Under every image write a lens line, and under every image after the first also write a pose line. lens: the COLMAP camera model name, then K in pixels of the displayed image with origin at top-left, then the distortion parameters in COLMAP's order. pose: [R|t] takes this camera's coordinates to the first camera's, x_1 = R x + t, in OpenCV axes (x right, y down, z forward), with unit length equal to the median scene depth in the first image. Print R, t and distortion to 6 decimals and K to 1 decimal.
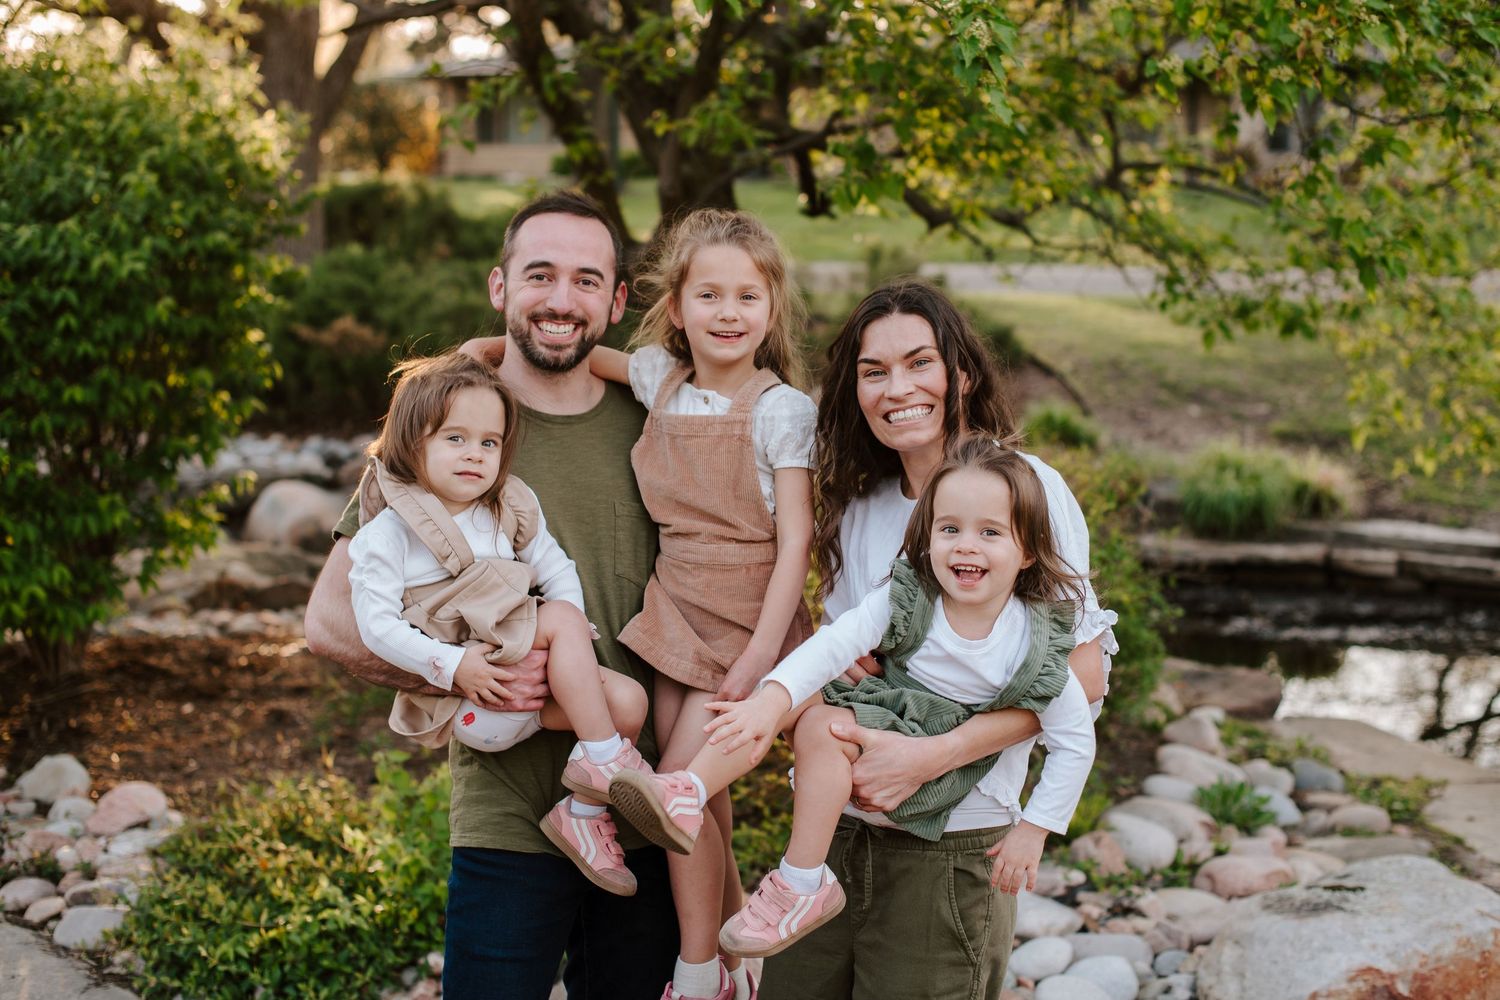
lens RADIAL K [[2205.5, 0, 750.0], [0, 2205.5, 500.0], [0, 0, 1]] dist [-0.137658, 0.023806]
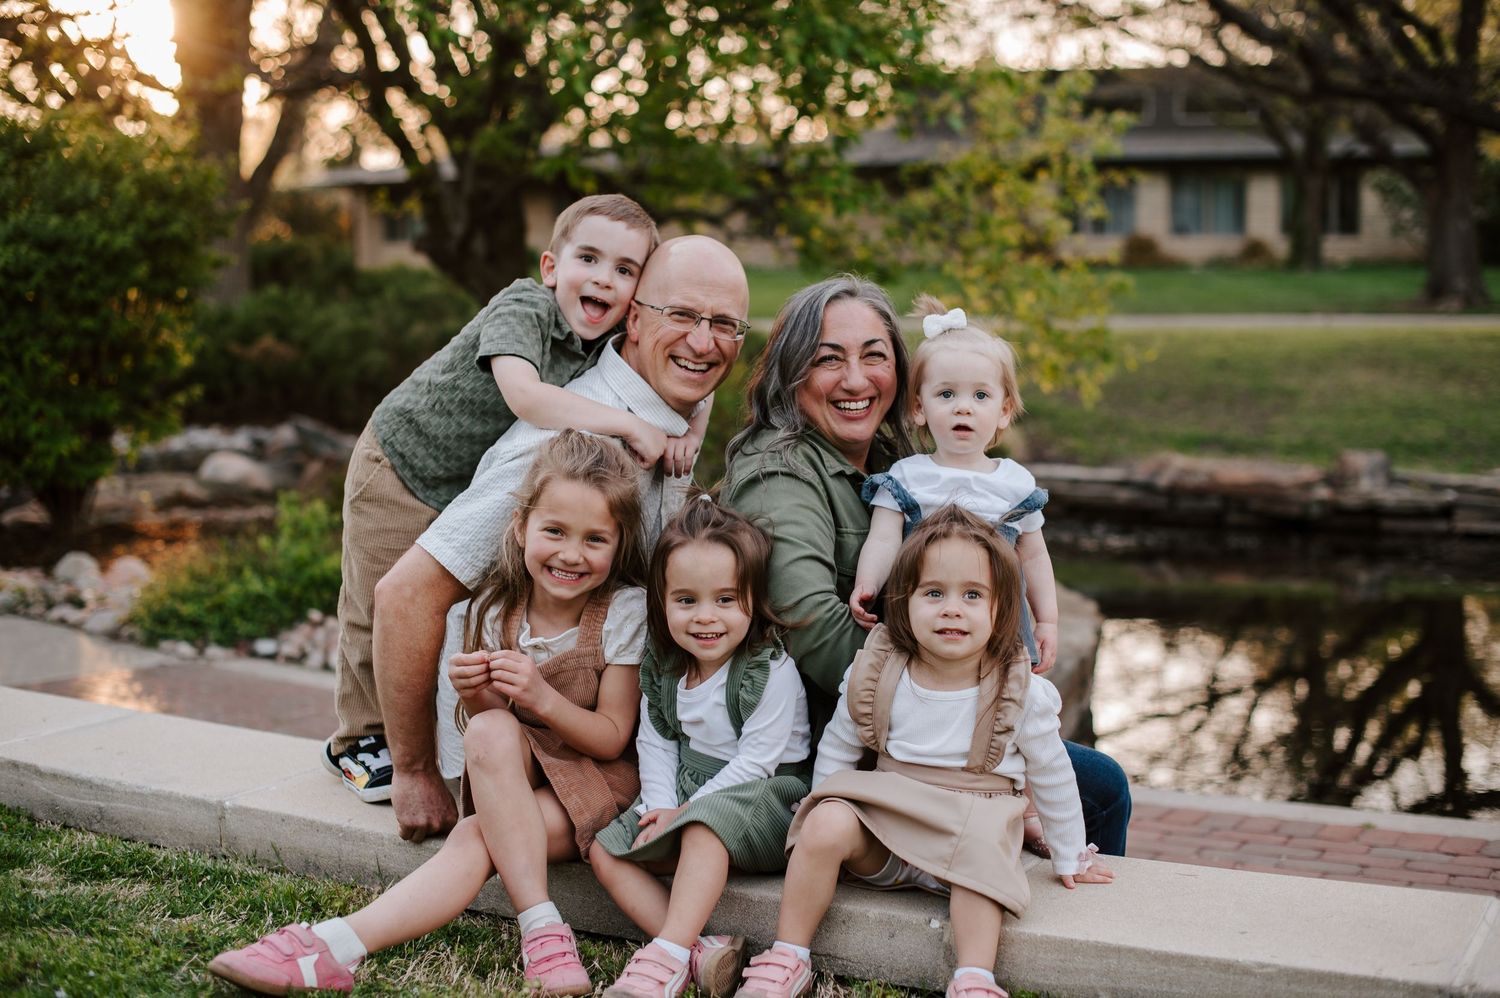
lens RADIAL K [[2148.1, 0, 750.0], [0, 2148.1, 499.0], [0, 0, 1]] dist [-0.105975, -0.091735]
pose [[0.999075, -0.024706, 0.035182, 0.105500], [0.026591, 0.998177, -0.054174, 0.169666], [-0.033780, 0.055059, 0.997912, -0.515537]]
